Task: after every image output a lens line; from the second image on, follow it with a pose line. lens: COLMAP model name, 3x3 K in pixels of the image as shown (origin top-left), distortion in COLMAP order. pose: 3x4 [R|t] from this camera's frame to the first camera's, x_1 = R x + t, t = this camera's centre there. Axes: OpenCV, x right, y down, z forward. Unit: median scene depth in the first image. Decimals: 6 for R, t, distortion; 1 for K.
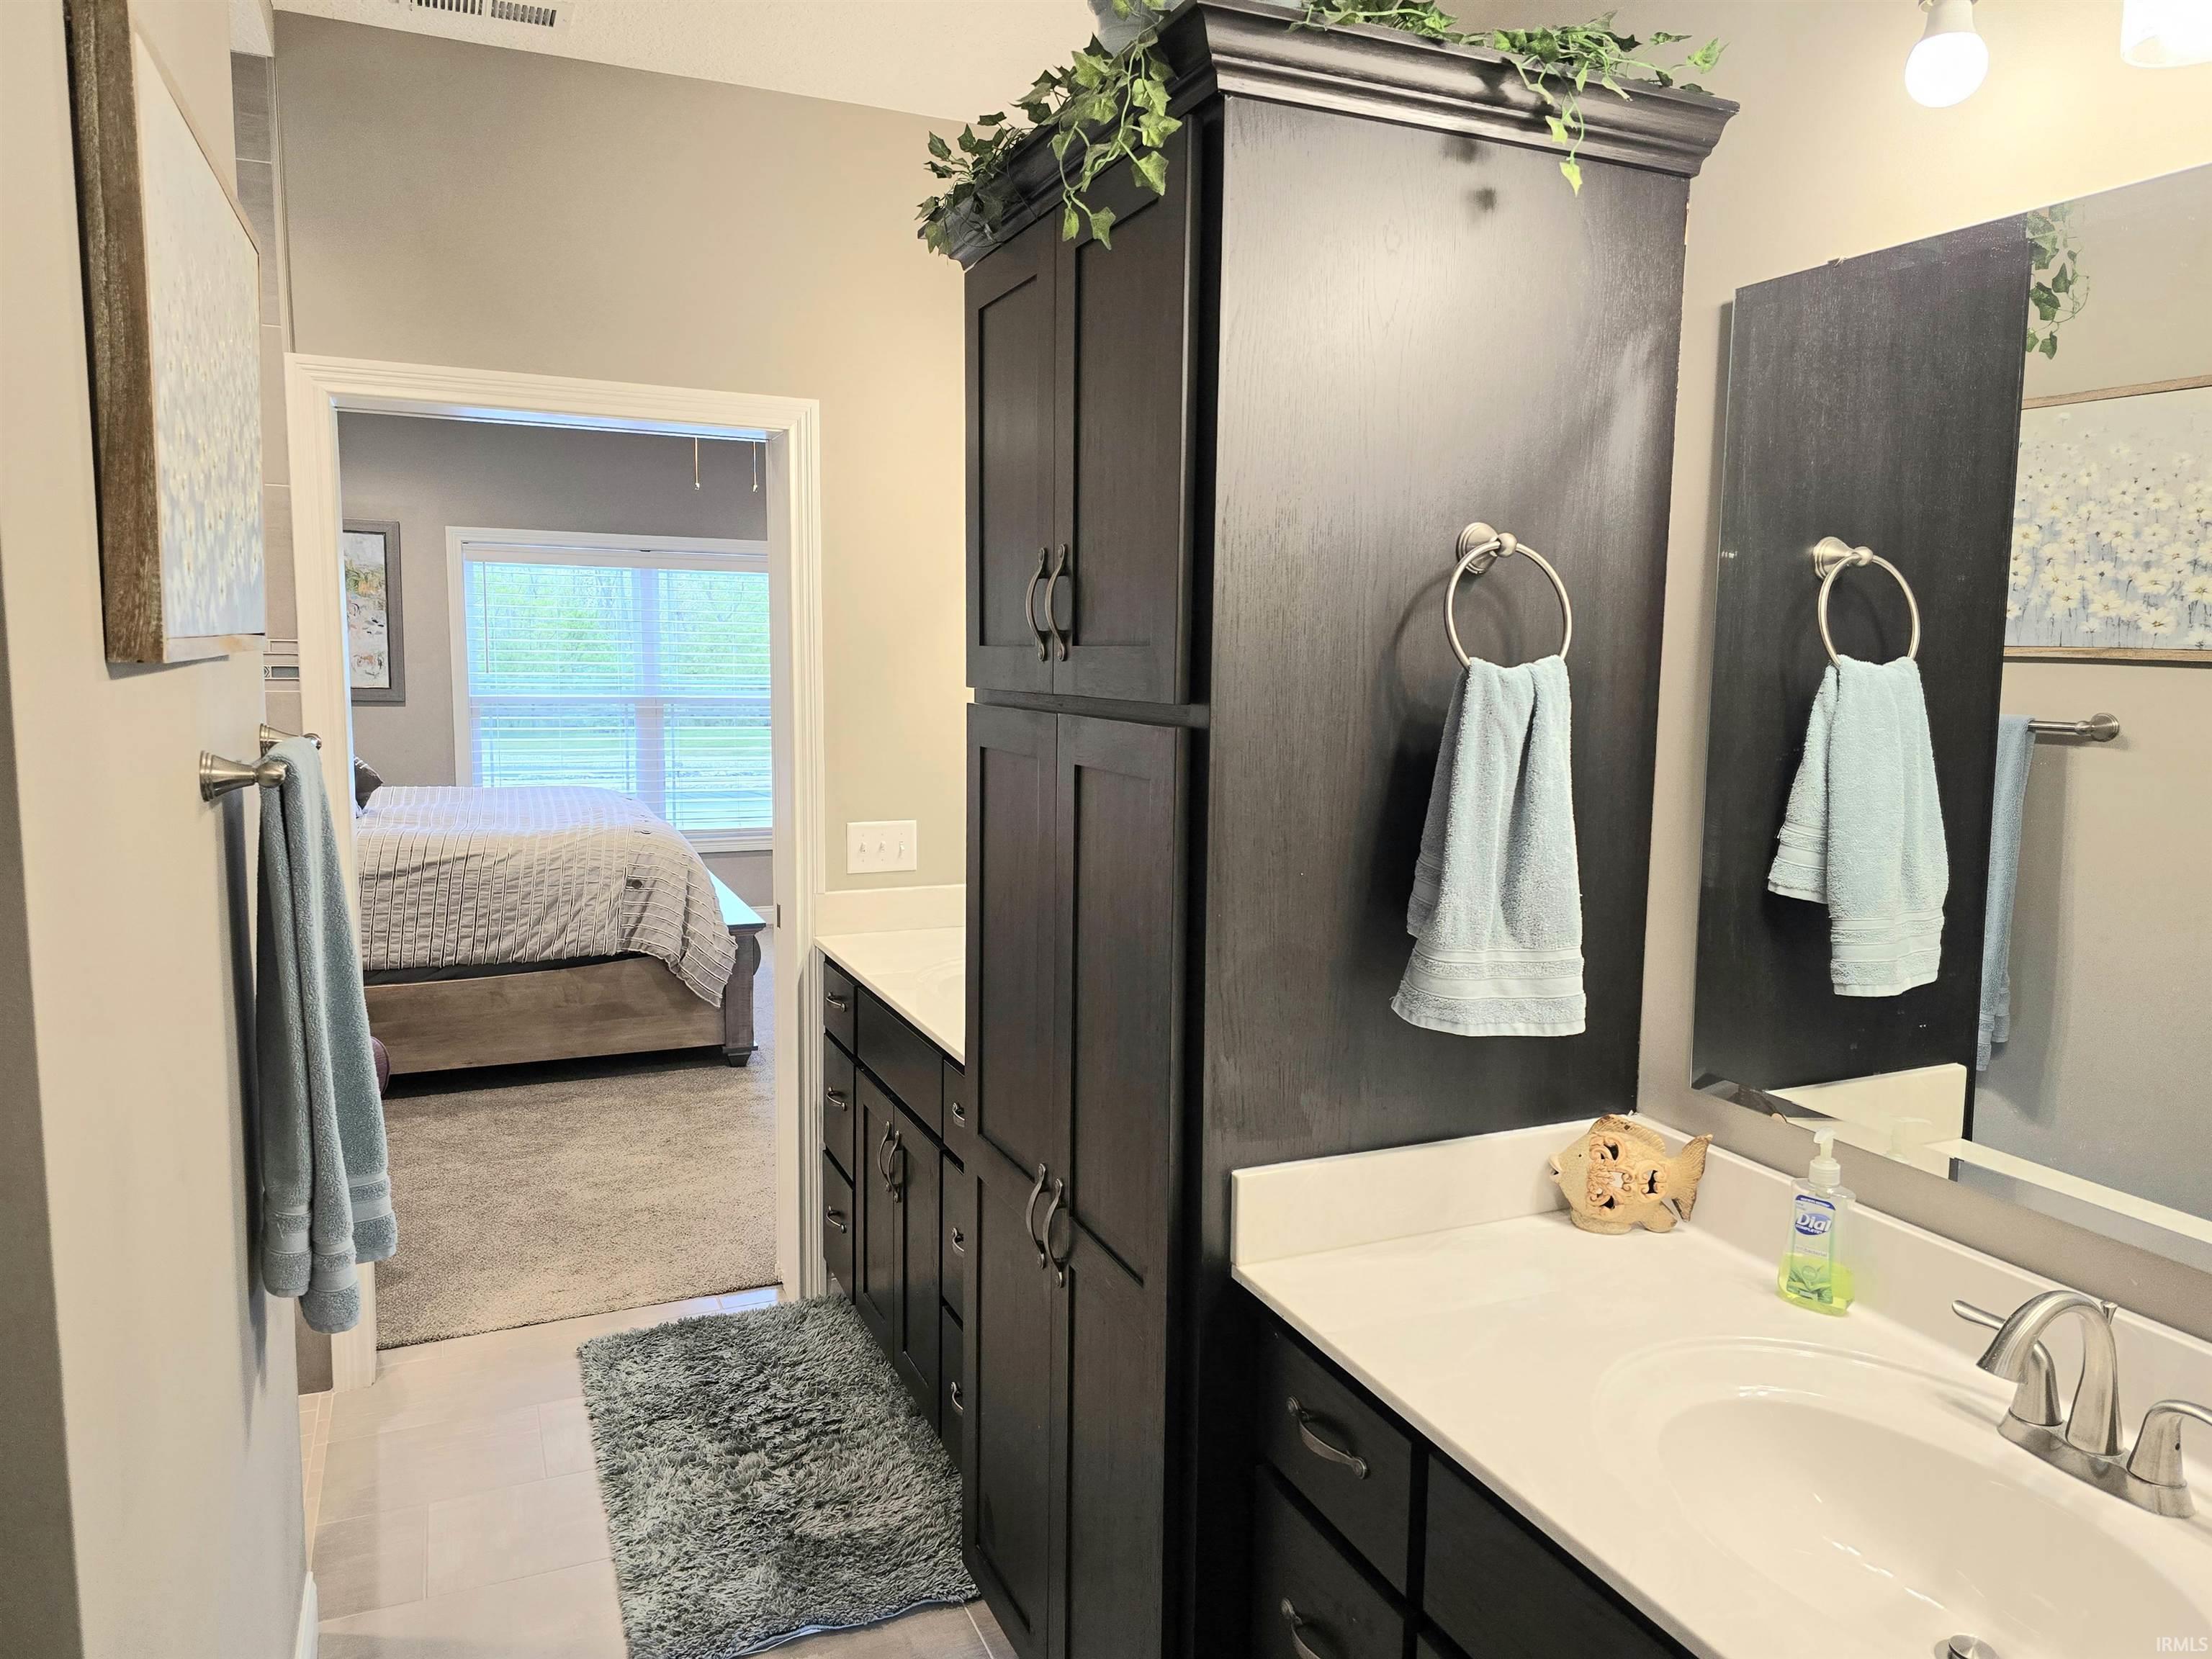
lens RADIAL K [[1475.7, 0, 1083.5], [0, 1475.7, 814.7], [0, 0, 1]] dist [0.061432, -0.050656]
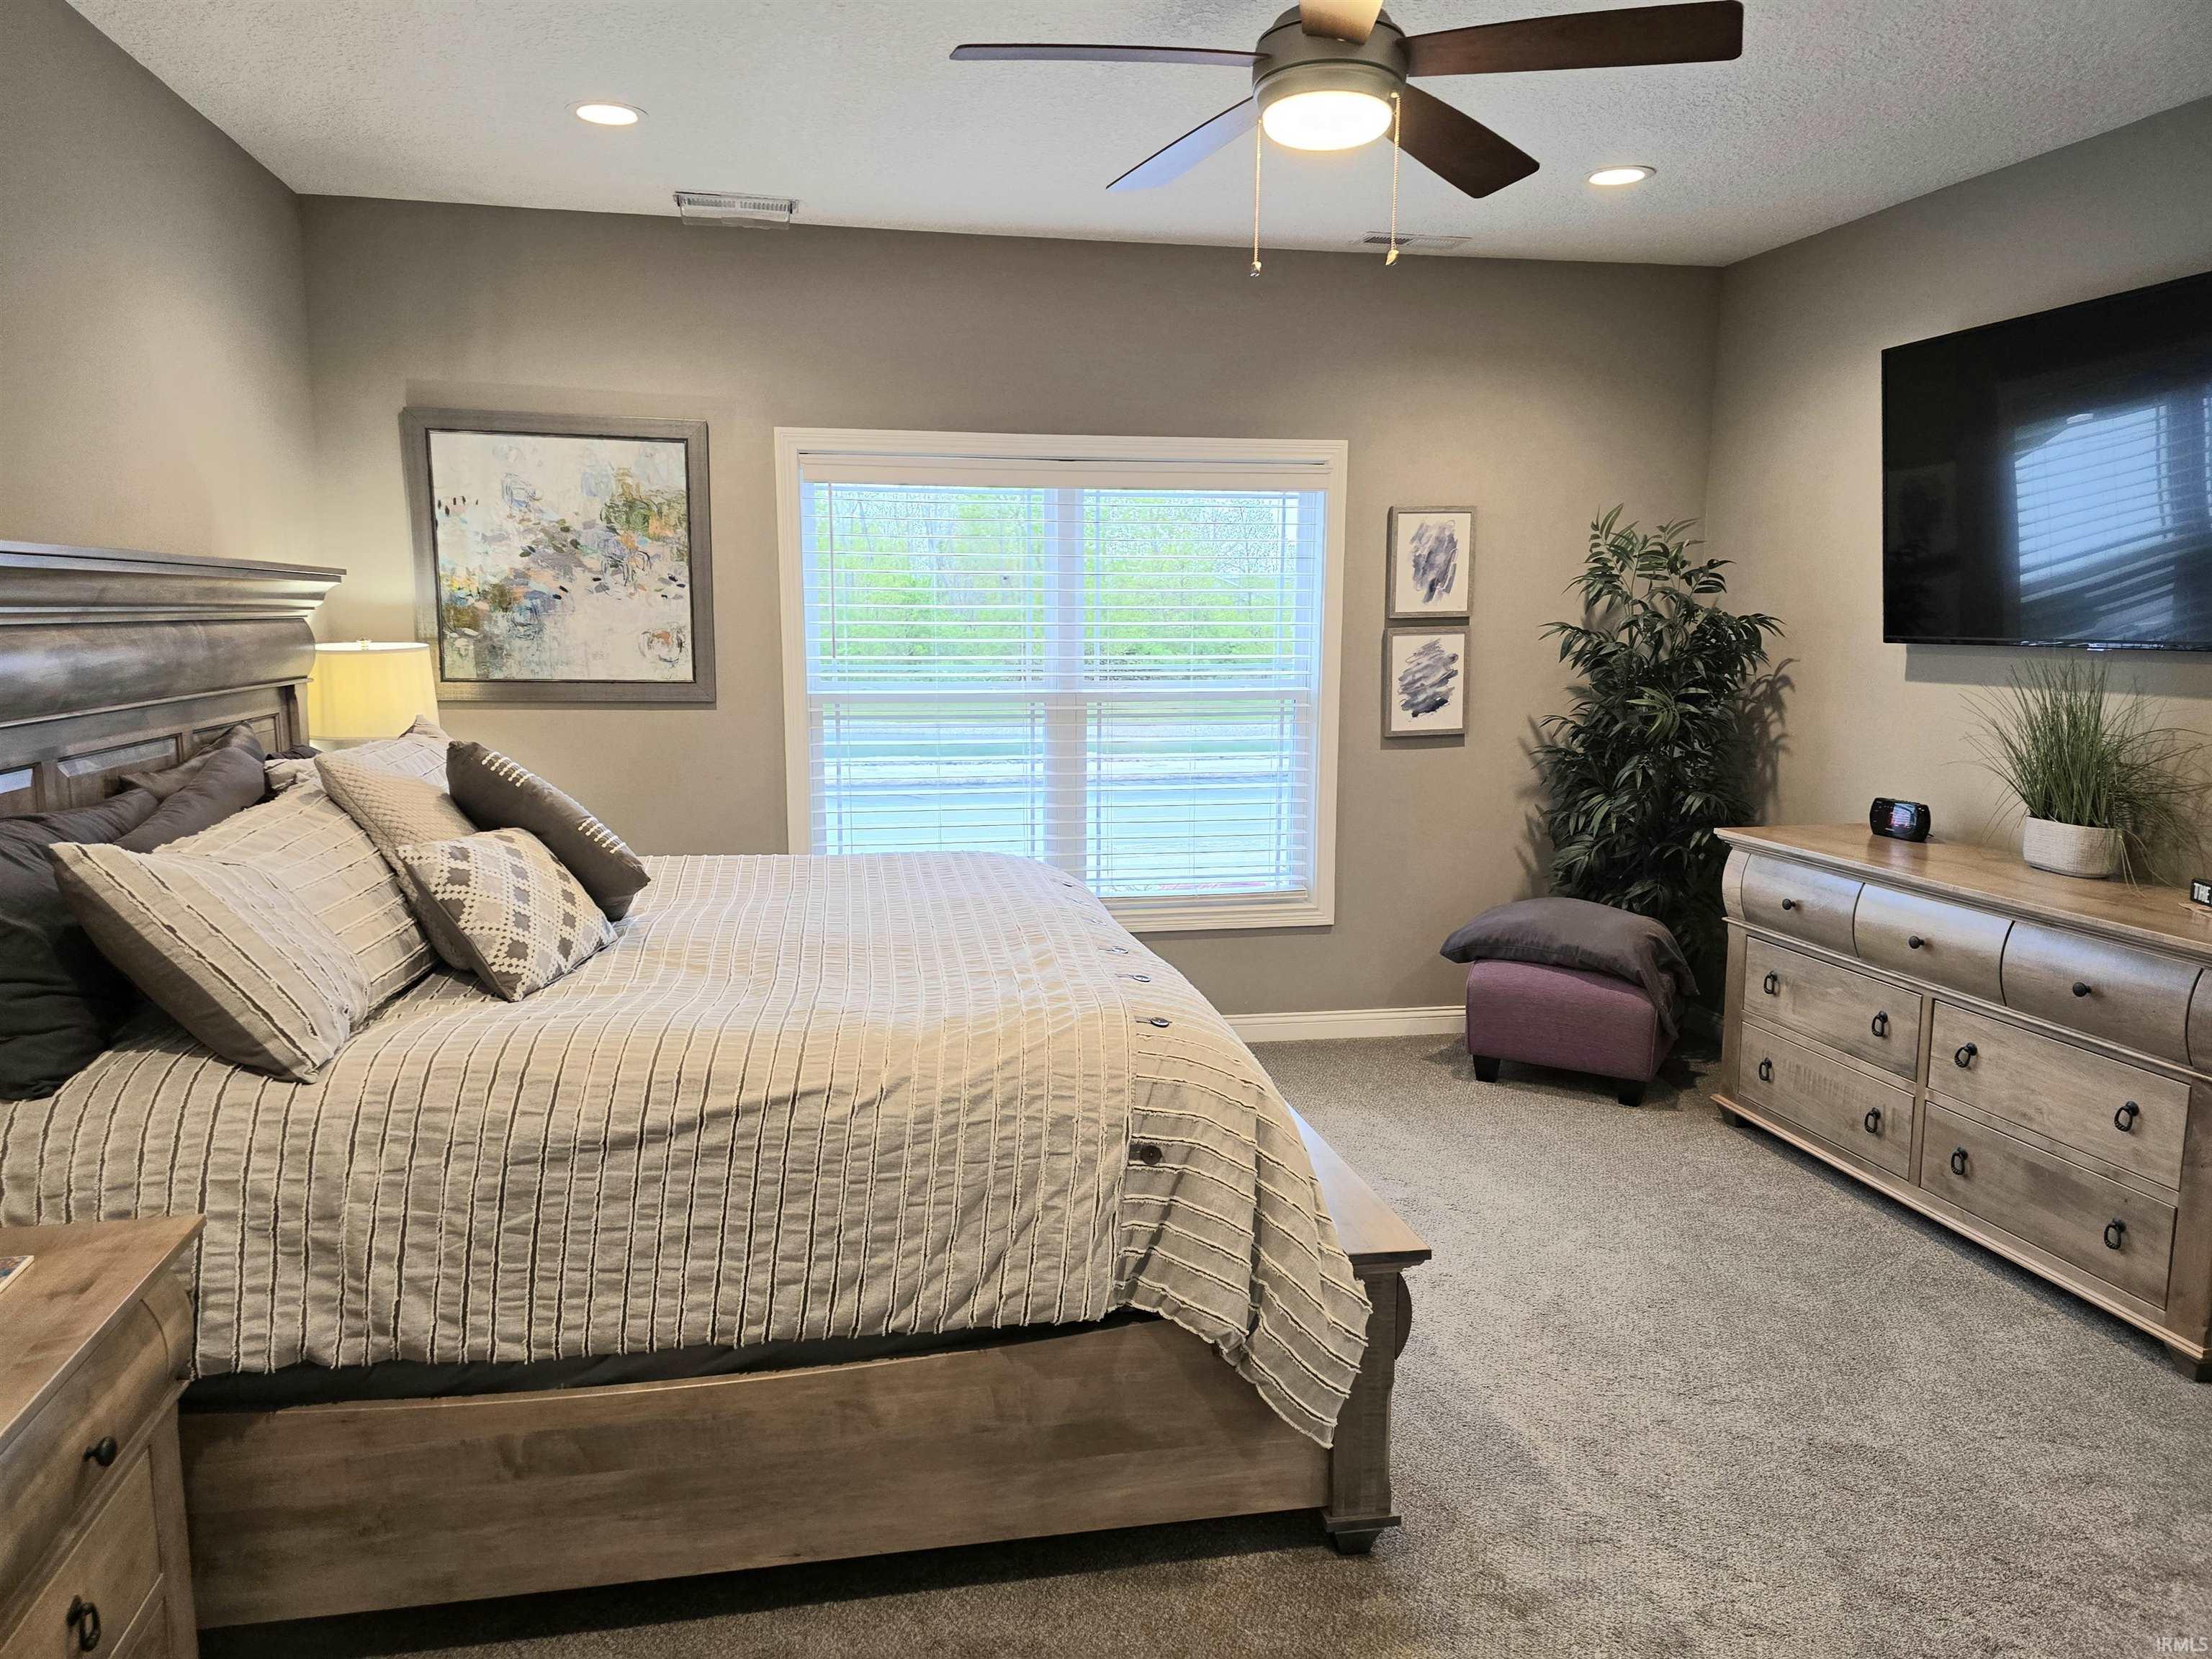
lens RADIAL K [[1475.7, 0, 1063.6], [0, 1475.7, 829.5], [0, 0, 1]] dist [0.061432, -0.050656]
pose [[0.975649, 0.022500, -0.218180, -0.233368], [-0.014922, 0.999229, 0.036315, -0.065718], [0.218829, -0.032175, 0.975233, 0.570461]]
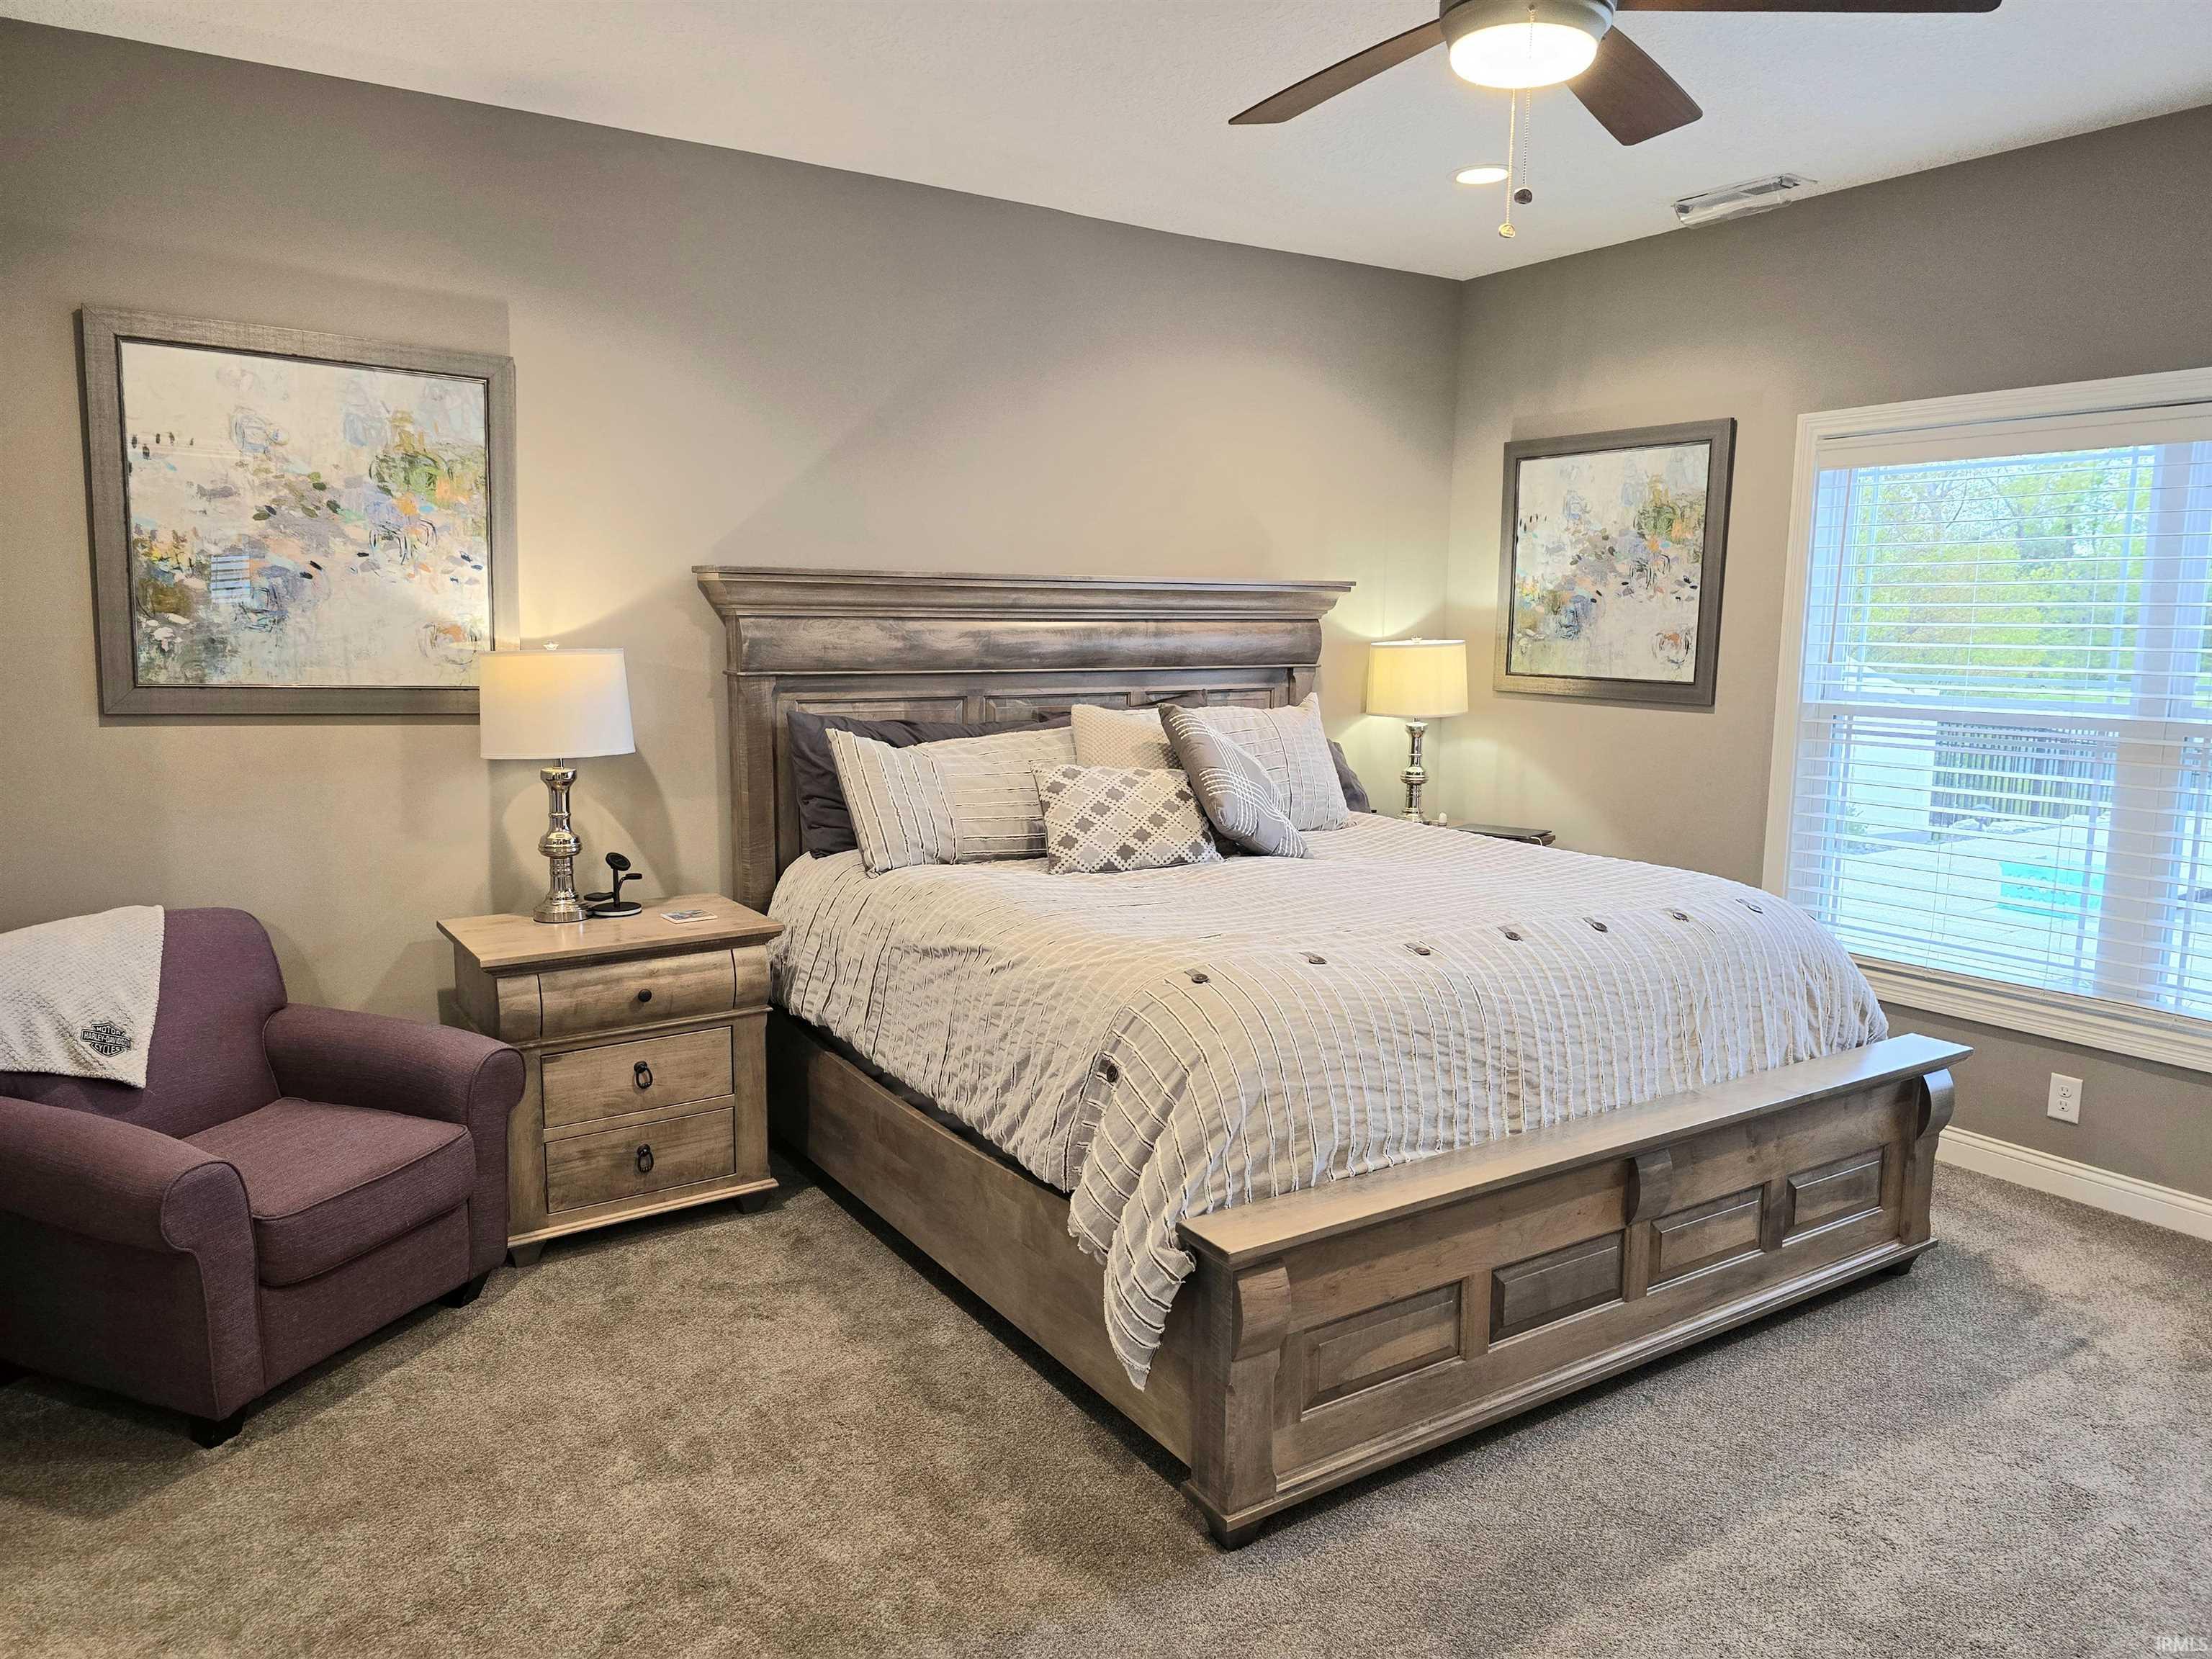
lens RADIAL K [[1475.7, 0, 1088.6], [0, 1475.7, 833.9], [0, 0, 1]] dist [0.061432, -0.050656]
pose [[0.174273, 0.129885, -0.976094, 0.177876], [-0.114064, 0.987252, 0.111005, -0.088704], [0.978069, 0.091992, 0.186867, 0.892876]]
